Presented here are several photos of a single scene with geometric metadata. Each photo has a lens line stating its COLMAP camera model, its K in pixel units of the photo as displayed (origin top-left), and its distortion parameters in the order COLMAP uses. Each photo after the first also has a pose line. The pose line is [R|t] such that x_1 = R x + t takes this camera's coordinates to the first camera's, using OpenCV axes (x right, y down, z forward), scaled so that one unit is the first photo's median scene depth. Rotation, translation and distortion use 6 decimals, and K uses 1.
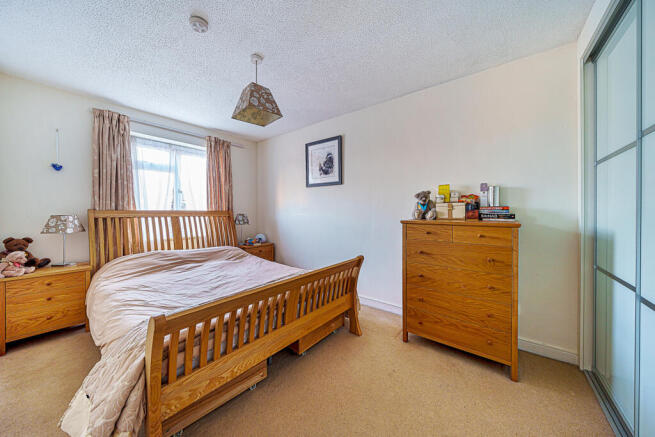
lens RADIAL K [[228.2, 0, 325.9], [0, 228.2, 215.2], [0, 0, 1]] dist [-0.008086, 0.000098]
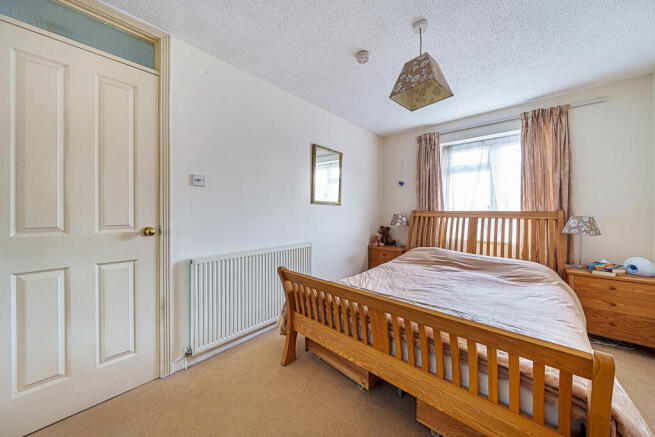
lens RADIAL K [[232.5, 0, 325.3], [0, 232.5, 216.9], [0, 0, 1]] dist [-0.003324, -0.000139]
pose [[-0.068102, 0.024275, -0.997383, 0.361624], [-0.020687, 0.999455, 0.025738, -0.009079], [0.997464, 0.022386, -0.067562, 0.466239]]
